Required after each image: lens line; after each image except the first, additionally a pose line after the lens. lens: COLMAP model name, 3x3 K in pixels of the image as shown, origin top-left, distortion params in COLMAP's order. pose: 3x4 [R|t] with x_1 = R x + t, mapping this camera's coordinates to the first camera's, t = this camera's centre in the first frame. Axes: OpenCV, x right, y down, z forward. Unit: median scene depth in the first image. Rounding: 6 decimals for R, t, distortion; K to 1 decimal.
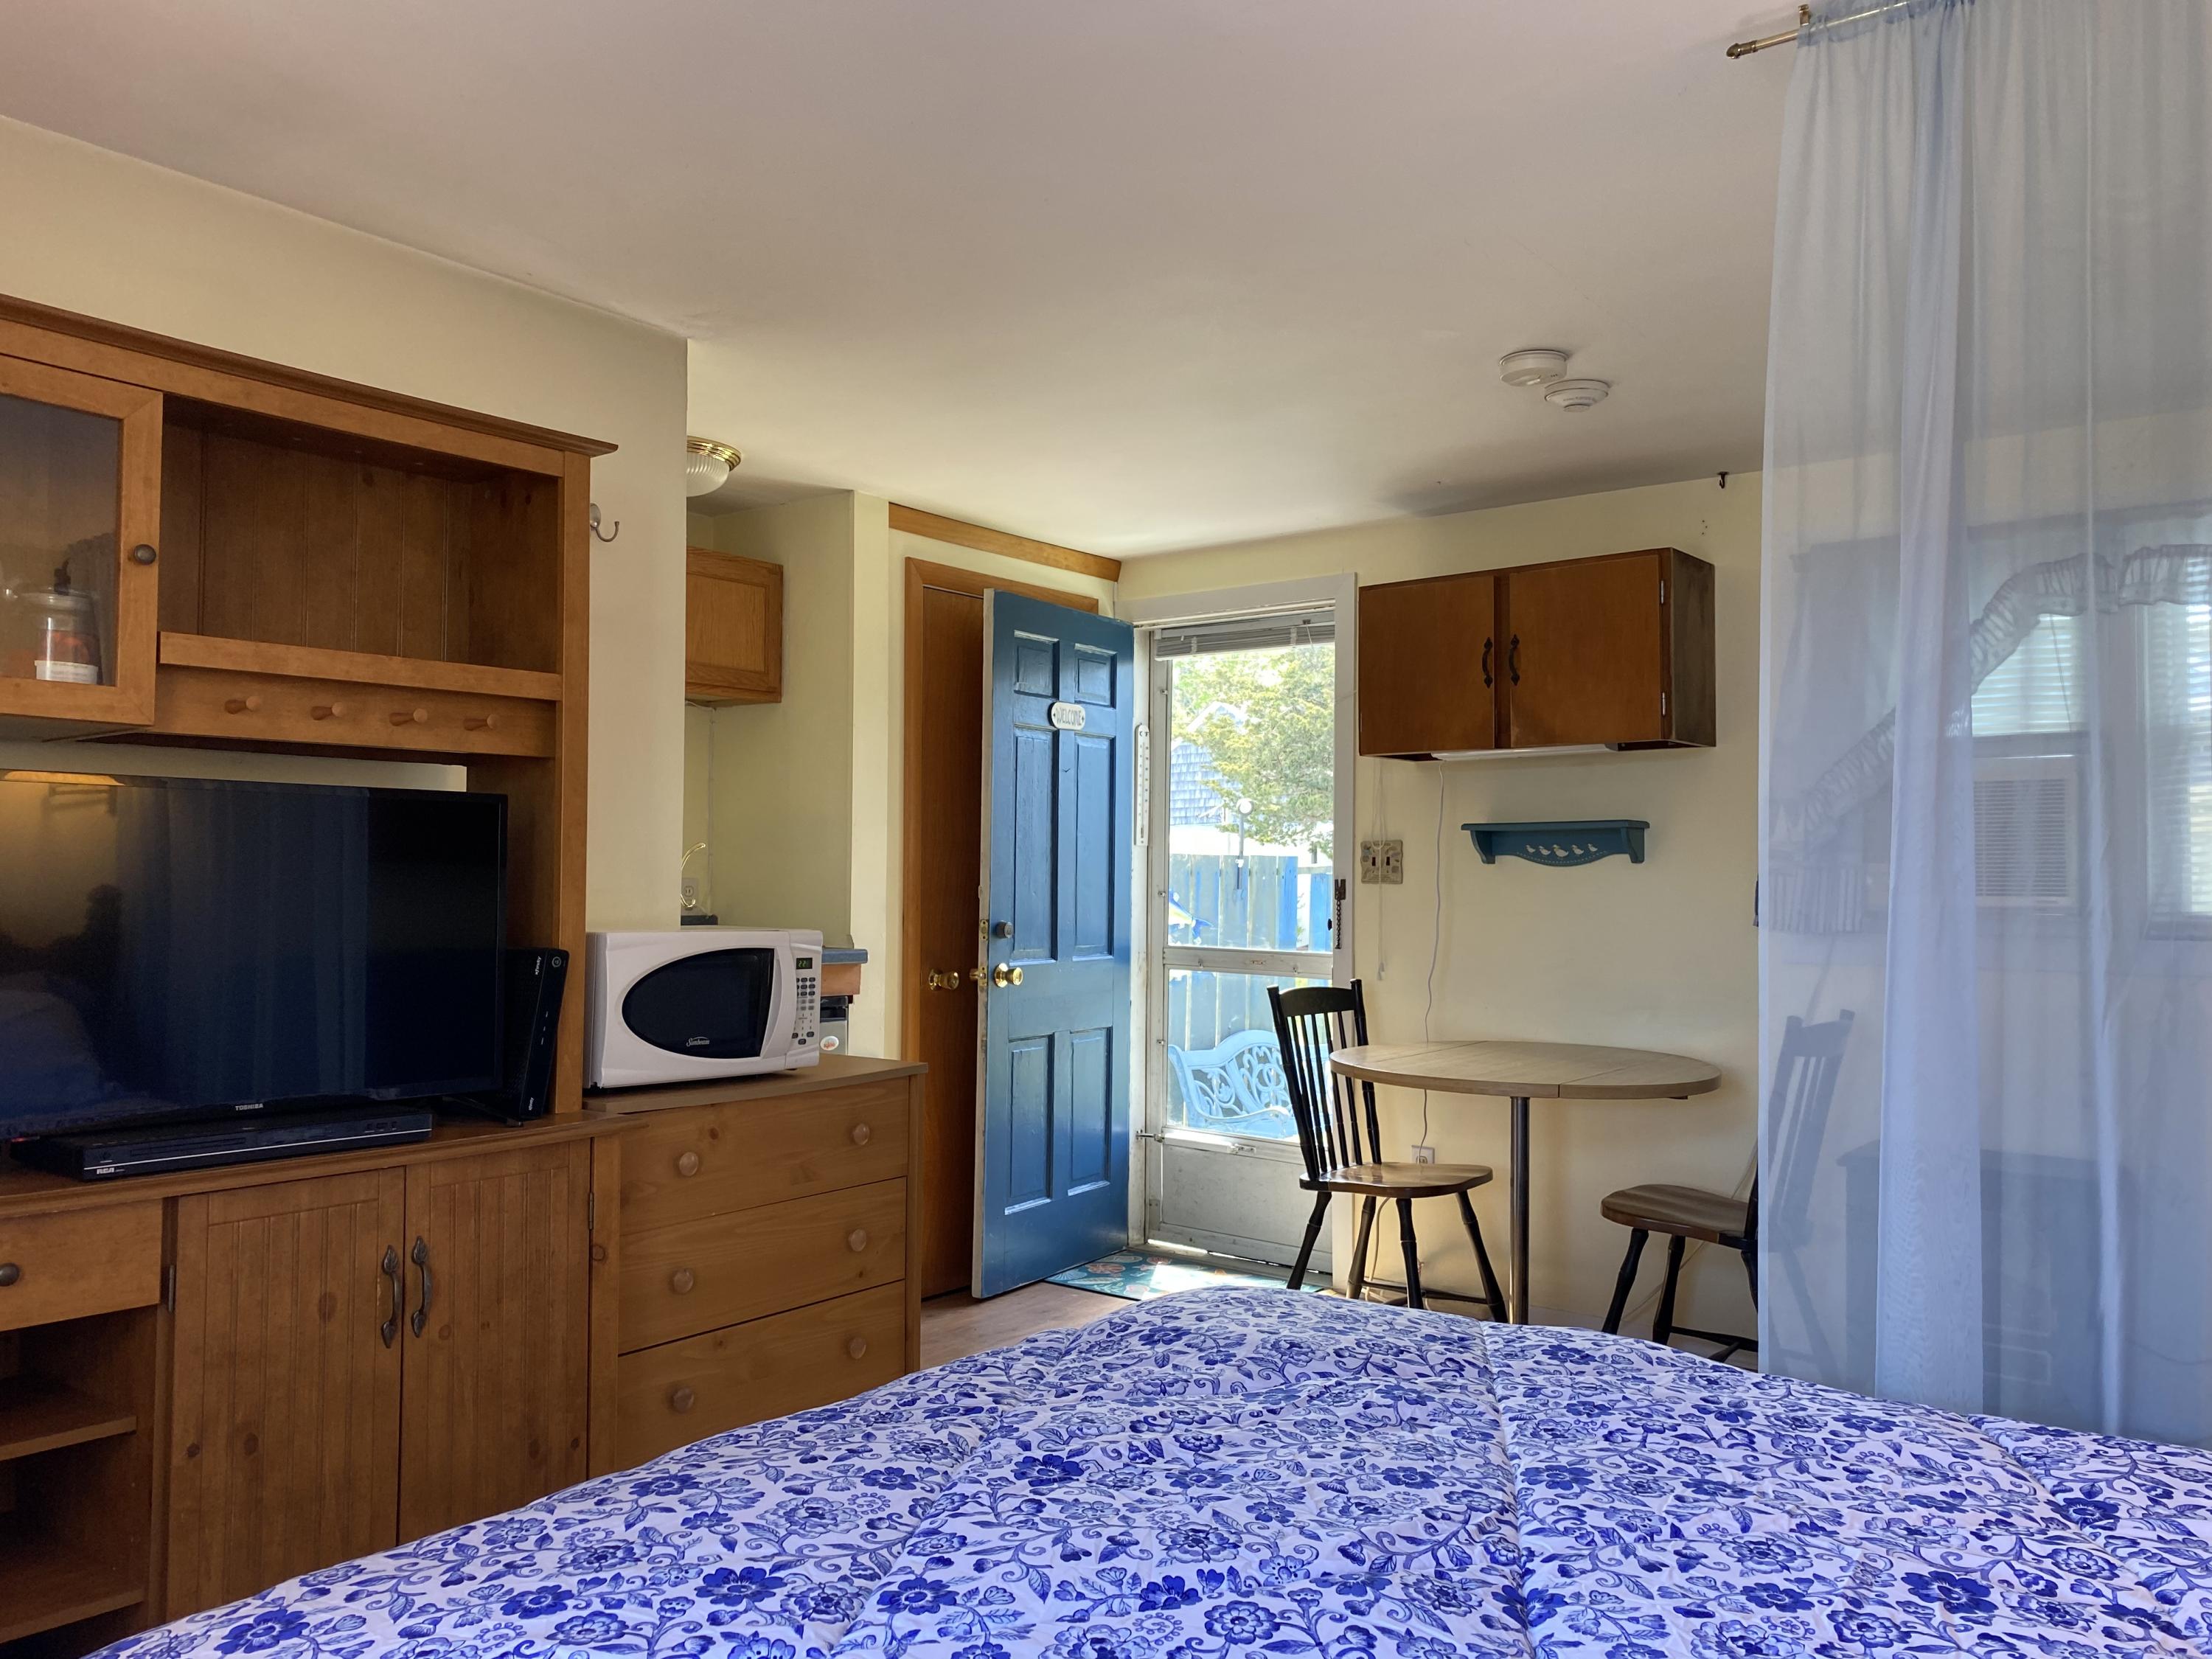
lens RADIAL K [[1678.8, 0, 1091.9], [0, 1678.8, 815.9], [0, 0, 1]] dist [0.025623, -0.023735]
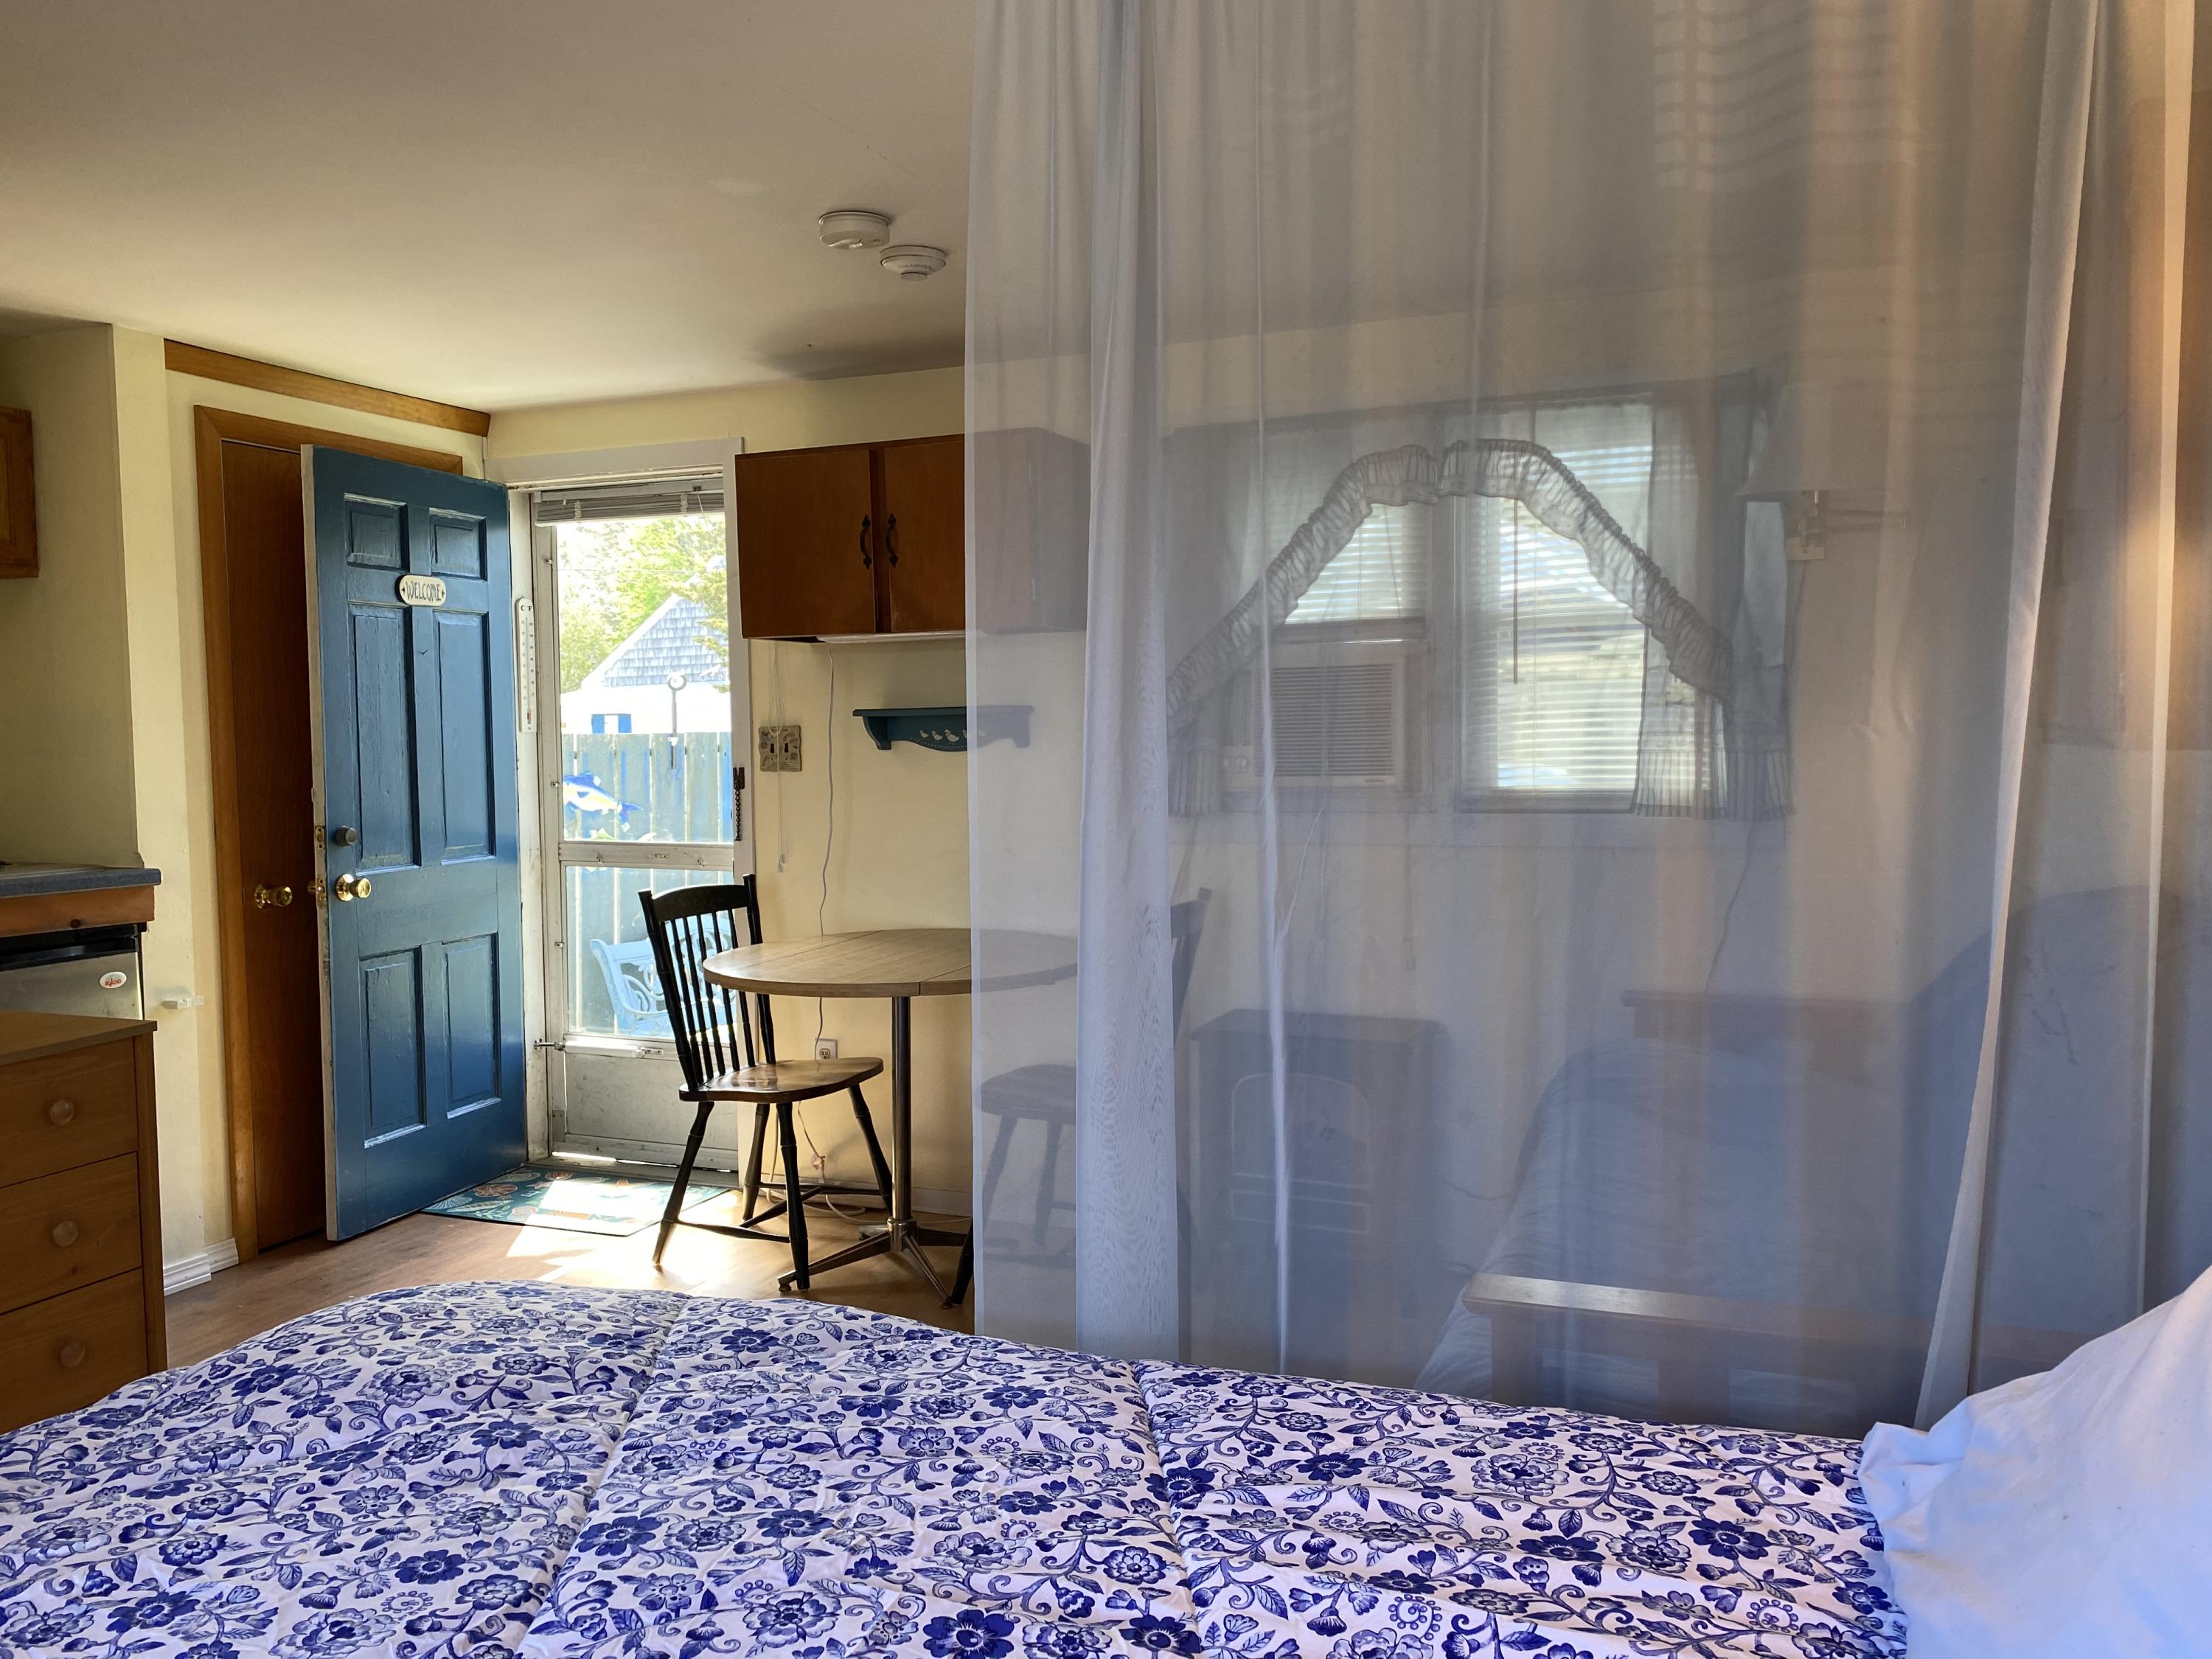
lens RADIAL K [[1676.5, 0, 1106.0], [0, 1676.5, 829.5], [0, 0, 1]] dist [0.040859, -0.058076]
pose [[0.960618, -0.038030, 0.275258, 0.096876], [0.011447, 0.995165, 0.097545, -0.019608], [-0.277636, -0.090553, 0.956409, 0.038943]]
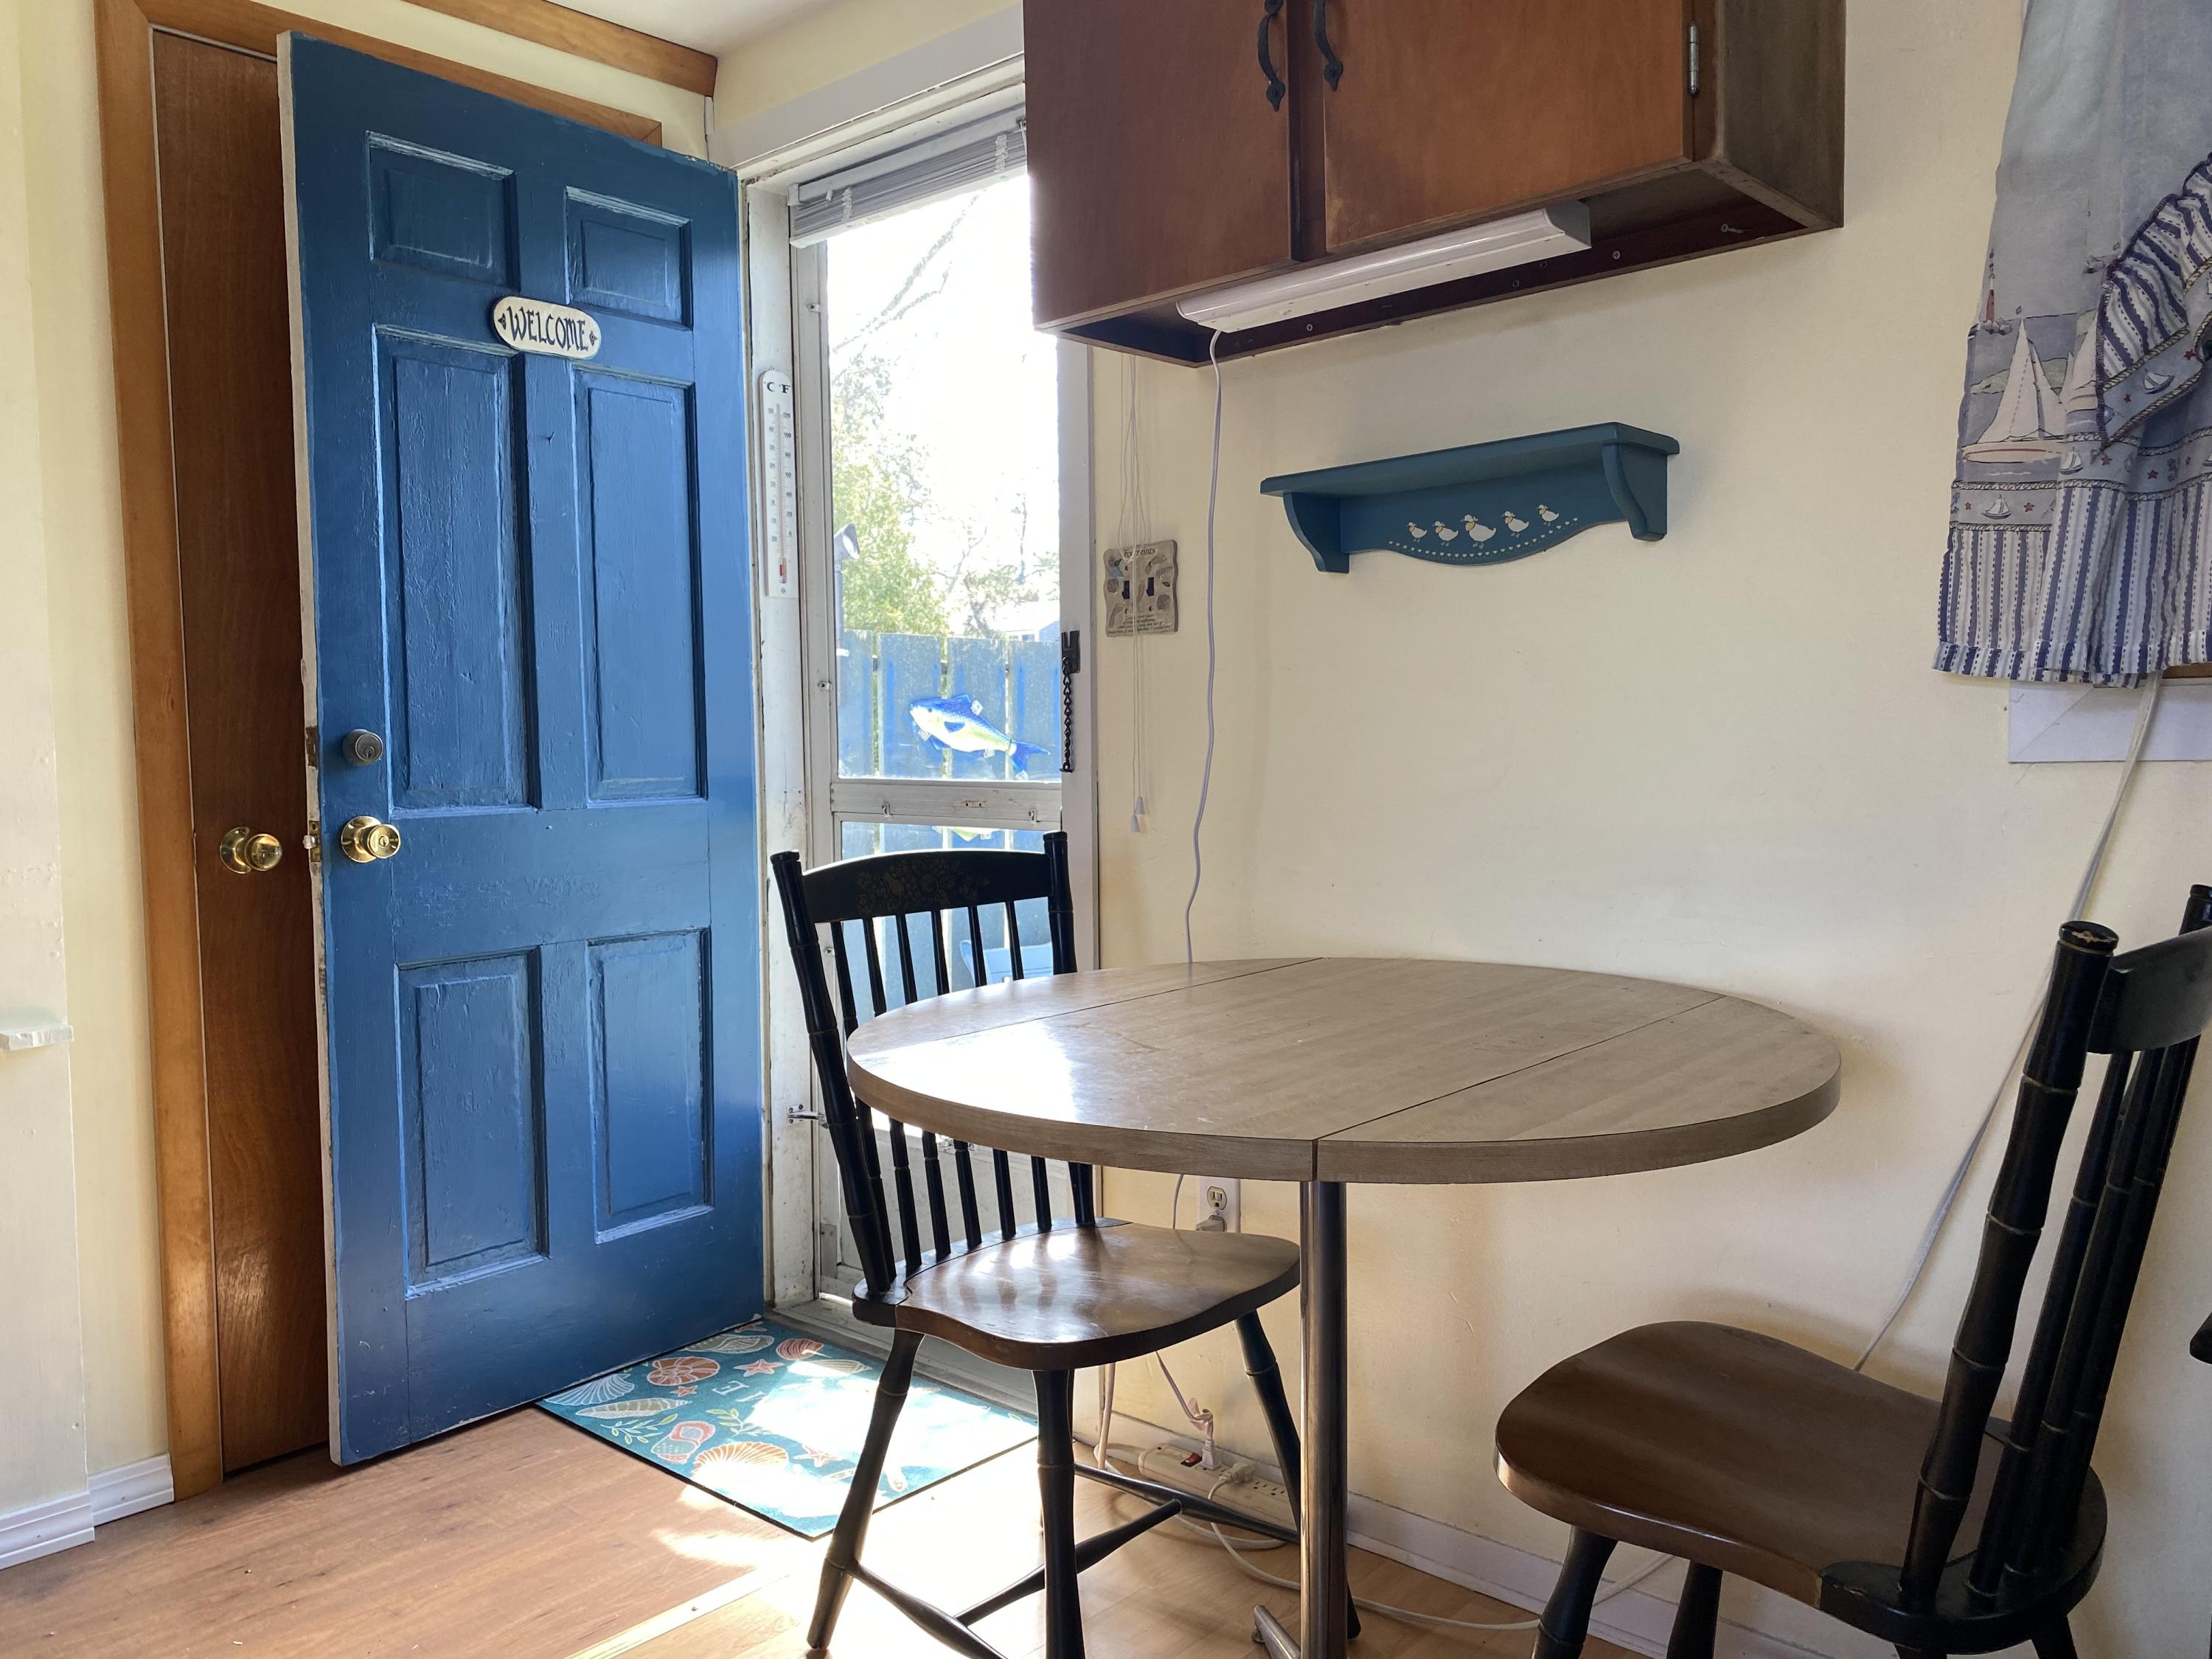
lens RADIAL K [[1676.5, 0, 1106.0], [0, 1676.5, 829.5], [0, 0, 1]] dist [0.040859, -0.058076]
pose [[0.996626, -0.019990, -0.079600, 0.224057], [0.027150, 0.995580, 0.089910, 0.058980], [0.077451, -0.091768, 0.992764, 0.575647]]
